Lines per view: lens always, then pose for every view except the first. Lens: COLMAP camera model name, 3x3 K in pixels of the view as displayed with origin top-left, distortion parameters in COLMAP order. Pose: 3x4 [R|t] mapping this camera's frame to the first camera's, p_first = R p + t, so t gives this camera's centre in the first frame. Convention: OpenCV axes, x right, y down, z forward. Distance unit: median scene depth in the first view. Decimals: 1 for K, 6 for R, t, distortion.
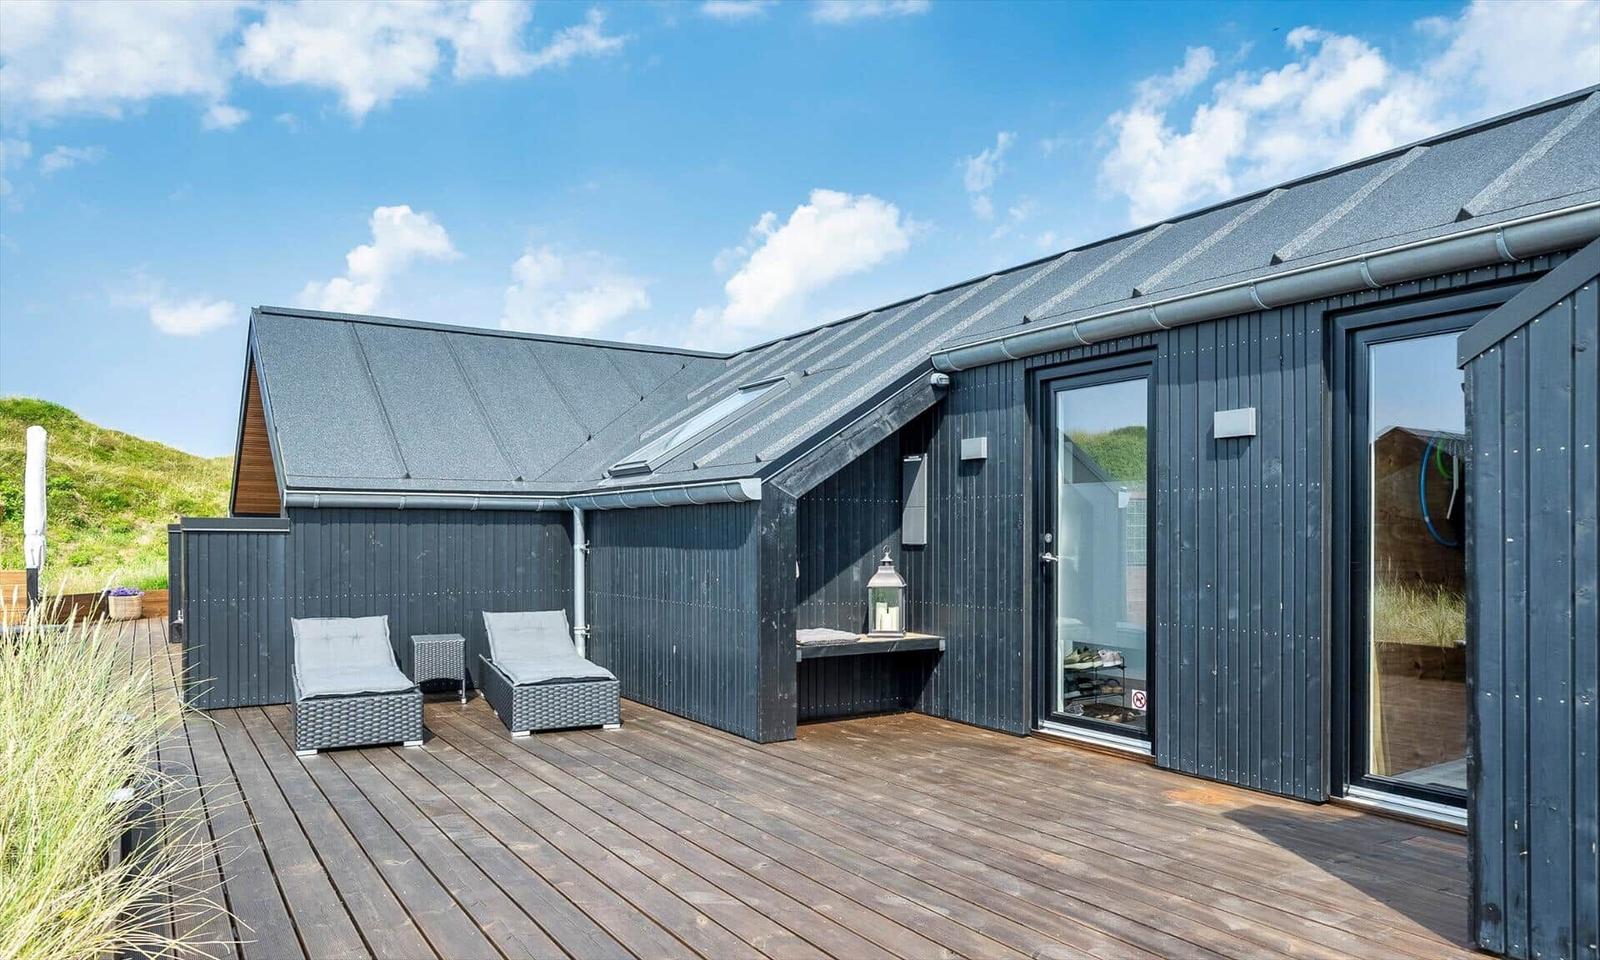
lens RADIAL K [[1062.4, 0, 861.3], [0, 1062.4, 539.0], [0, 0, 1]] dist [-0.001329, 0.000323]
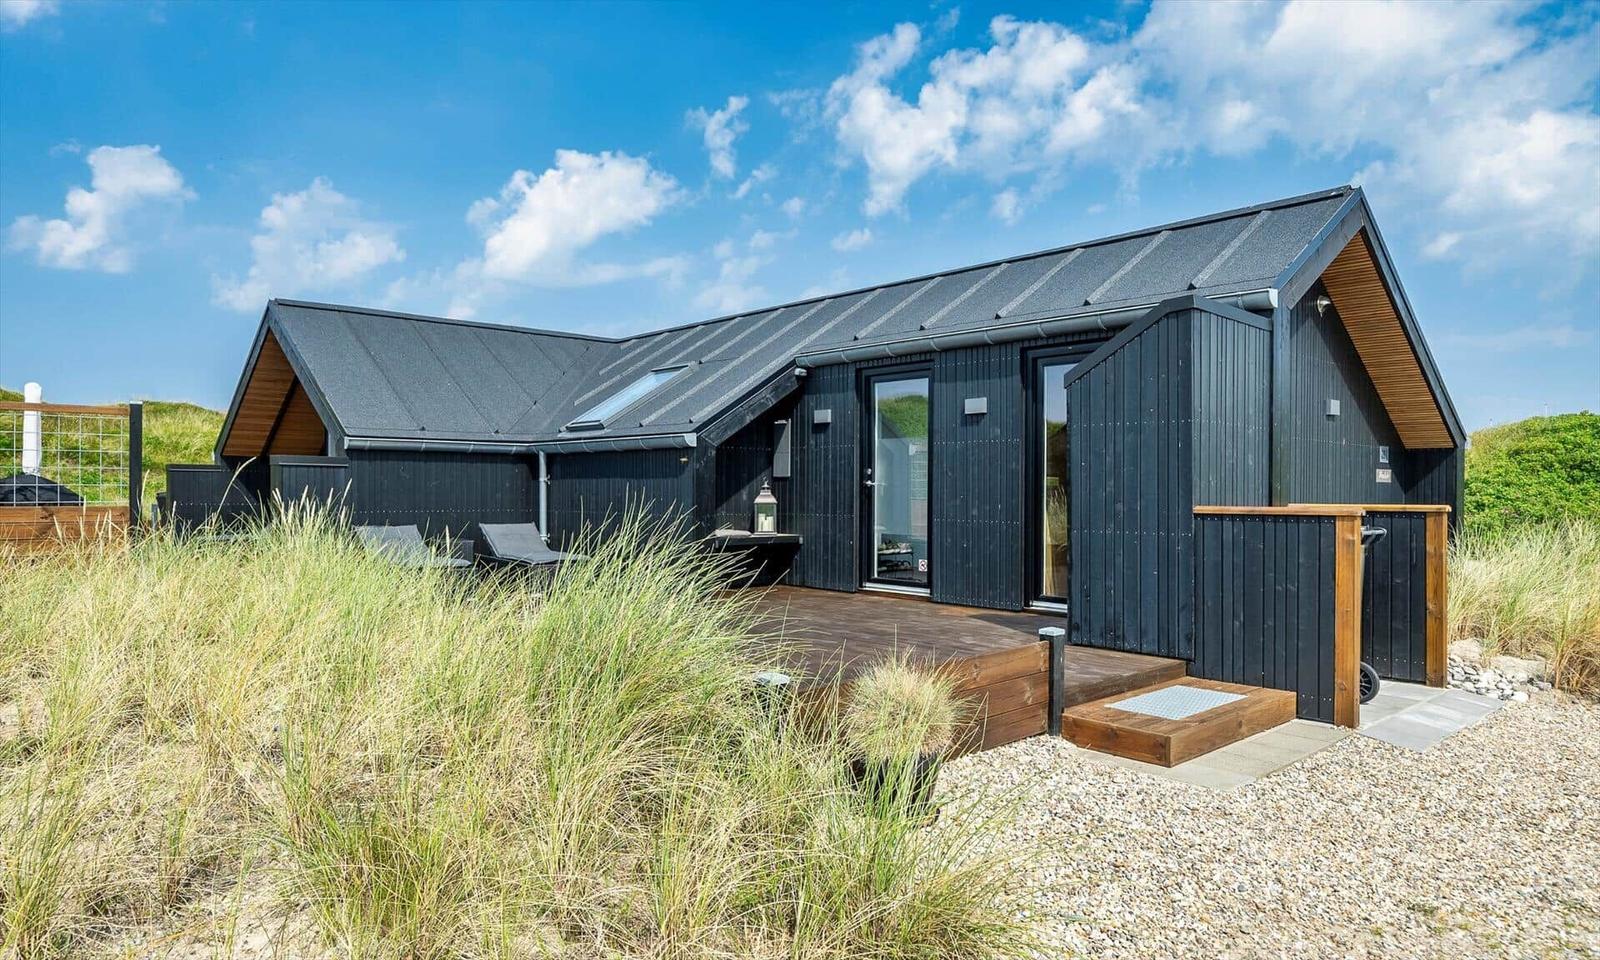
lens RADIAL K [[978.3, 0, 800.0], [0, 978.3, 480.0], [0, 0, 1]] dist [-0.002366, -0.000559]
pose [[0.990598, 0.006036, 0.136669, -0.130626], [-0.004450, 0.999919, -0.011911, 0.029014], [-0.136729, 0.011190, 0.990545, -0.462762]]
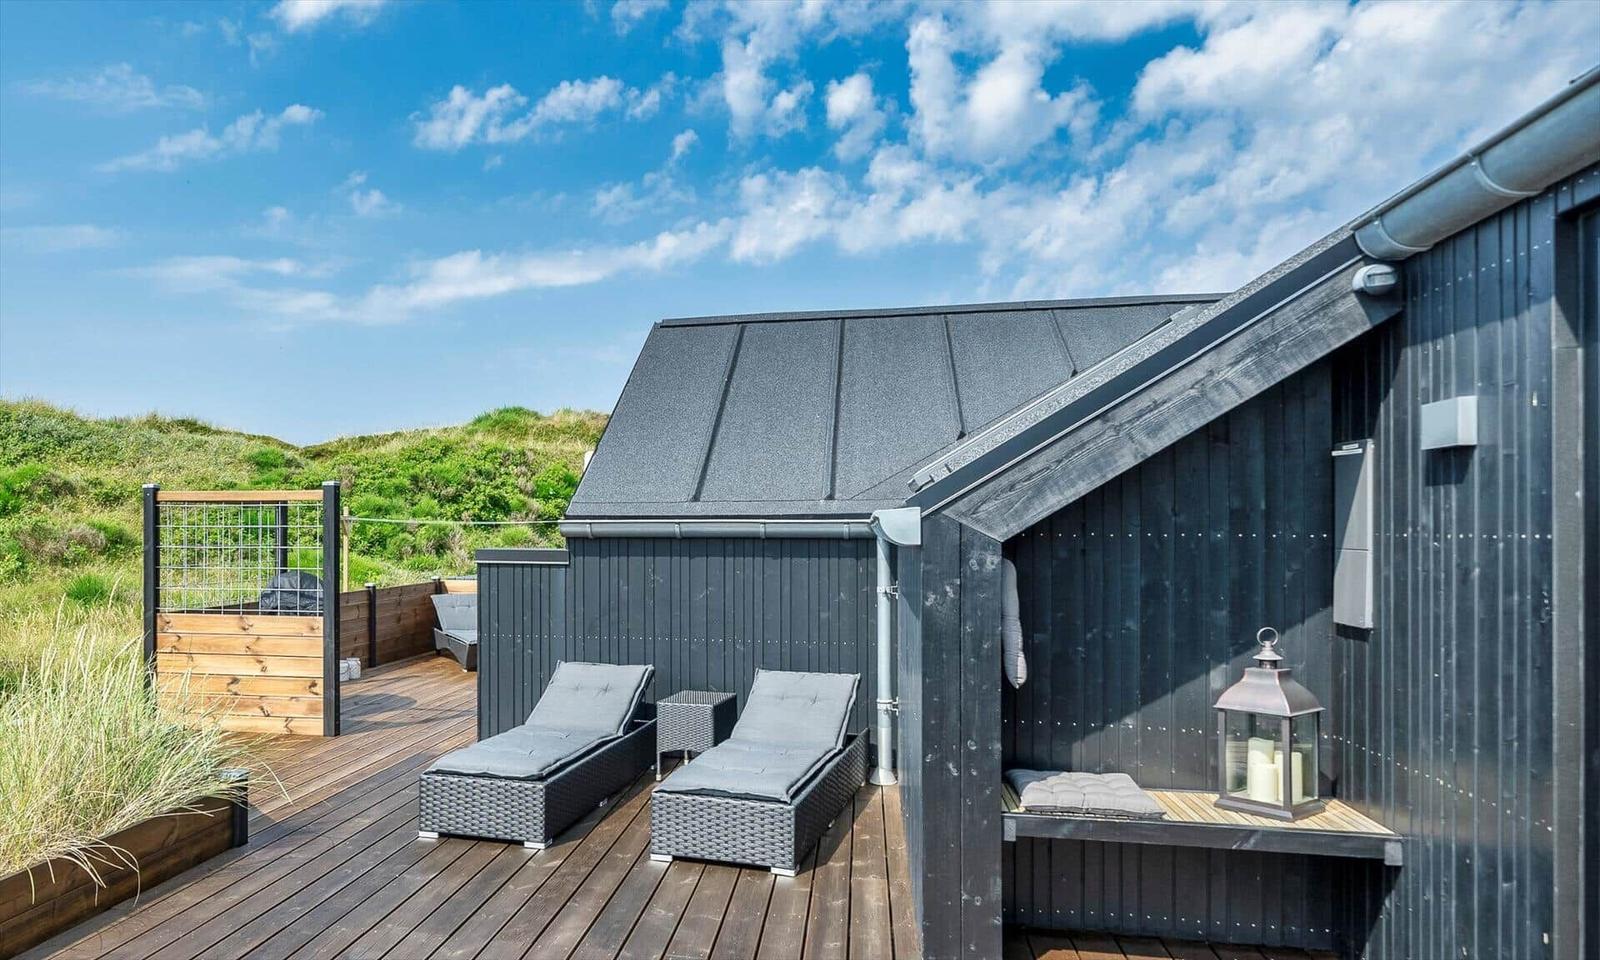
lens RADIAL K [[1093.9, 0, 601.8], [0, 1093.9, 526.1], [0, 0, 1]] dist [0.000375, 0.000593]
pose [[0.674428, -0.002364, -0.738337, 0.205344], [-0.002968, 0.999978, -0.005913, -0.039998], [0.738335, 0.006179, 0.674406, 0.448416]]
